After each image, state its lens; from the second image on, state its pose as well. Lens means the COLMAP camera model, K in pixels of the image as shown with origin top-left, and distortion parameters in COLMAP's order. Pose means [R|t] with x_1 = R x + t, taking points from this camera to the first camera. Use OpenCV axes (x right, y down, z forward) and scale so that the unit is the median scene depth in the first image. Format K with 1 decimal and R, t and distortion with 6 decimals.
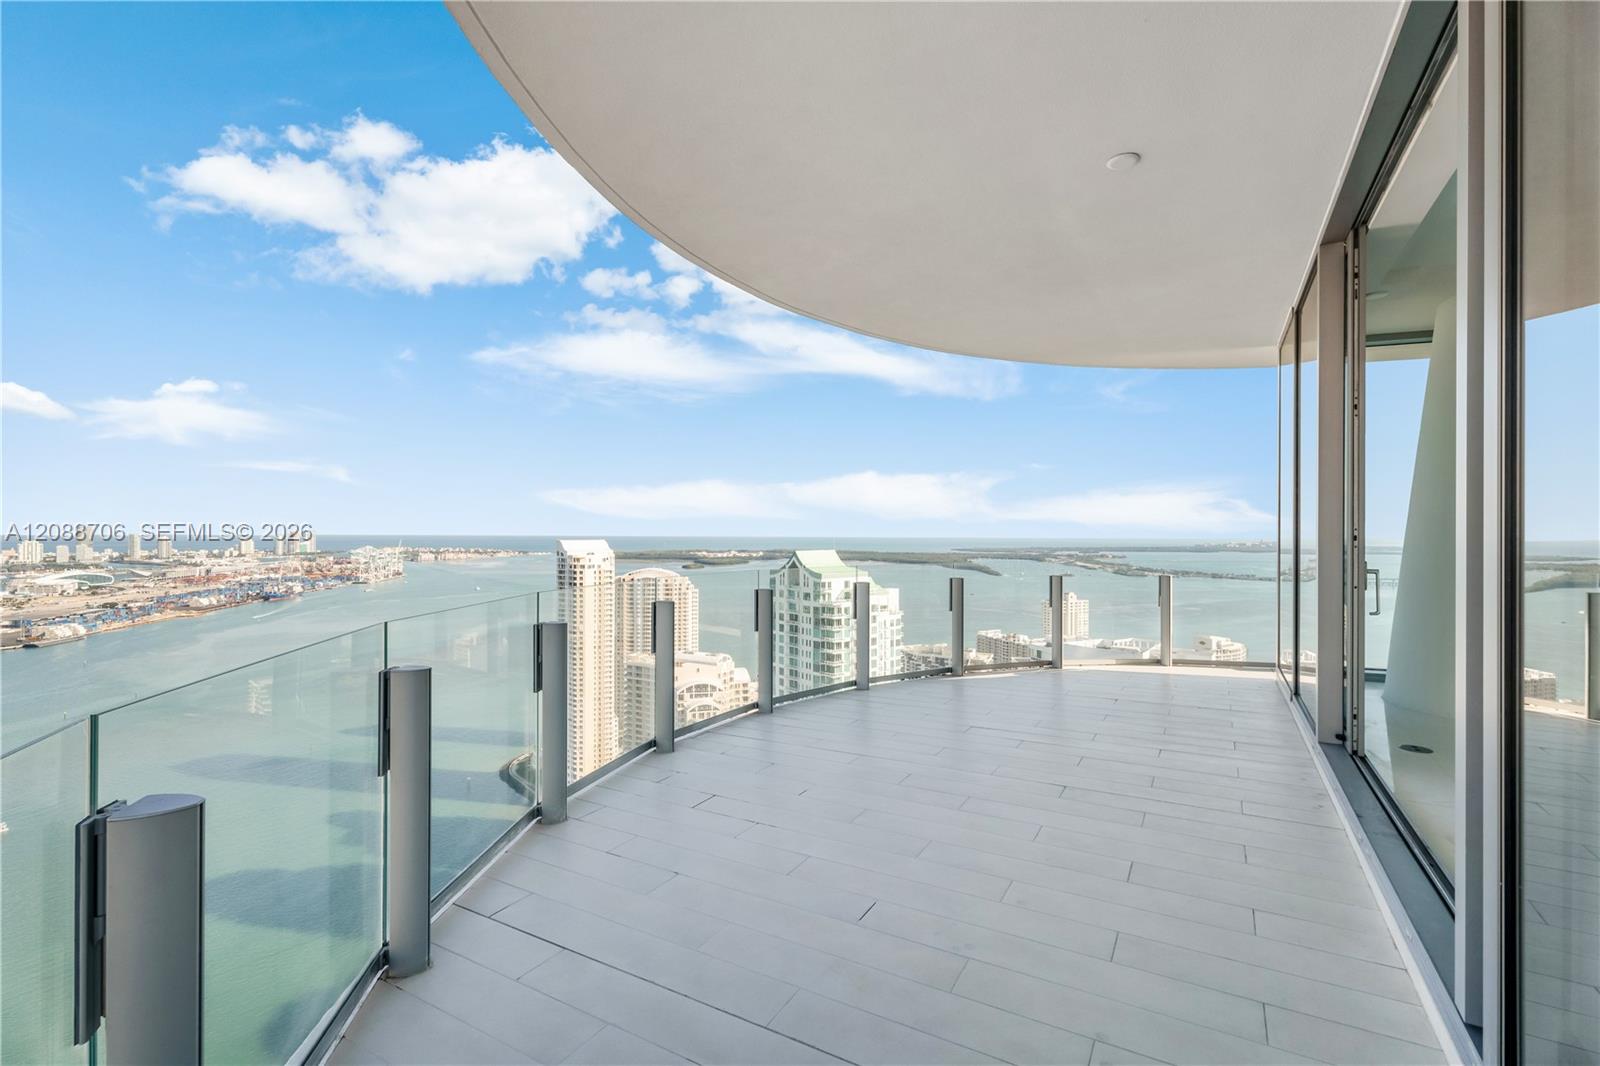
lens RADIAL K [[1262.8, 0, 801.9], [0, 1262.8, 536.5], [0, 0, 1]] dist [0.003072, 0.000791]
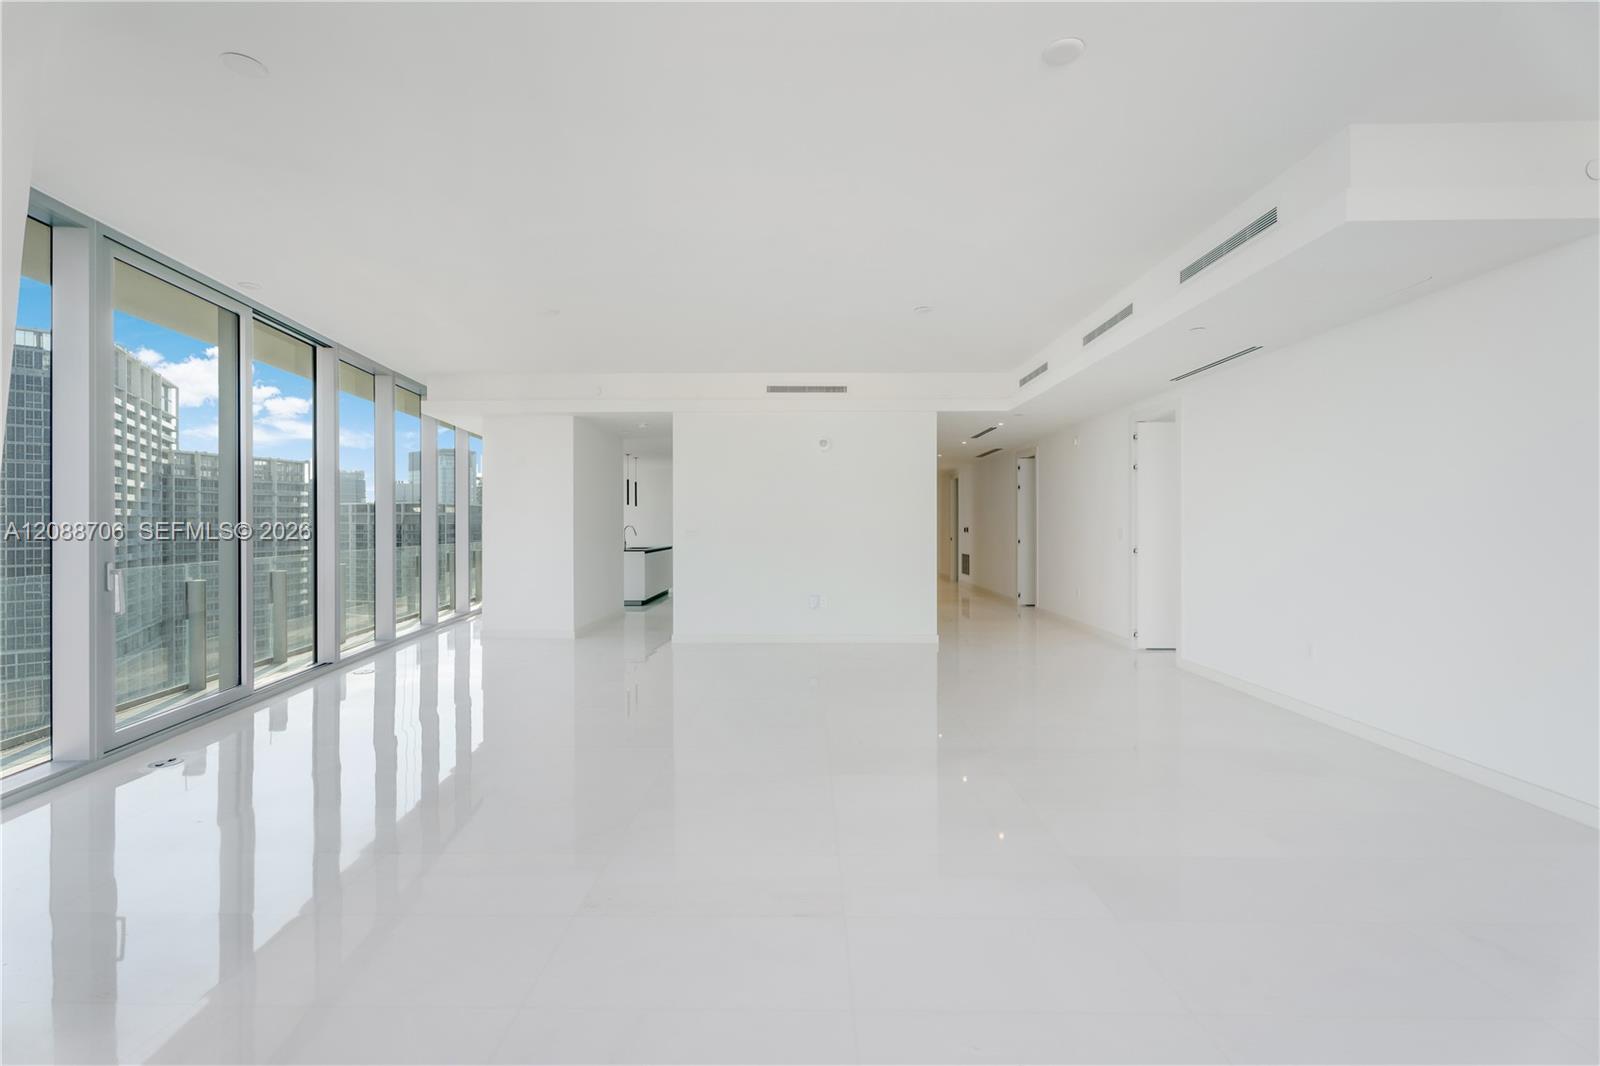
lens RADIAL K [[1262.8, 0, 803.2], [0, 1262.8, 529.3], [0, 0, 1]] dist [0.003072, 0.000791]
pose [[0.999987, 0.004122, -0.002938, 1.140385], [-0.004157, 0.999921, -0.011836, 0.102151], [0.002889, 0.011848, 0.999926, -1.823835]]
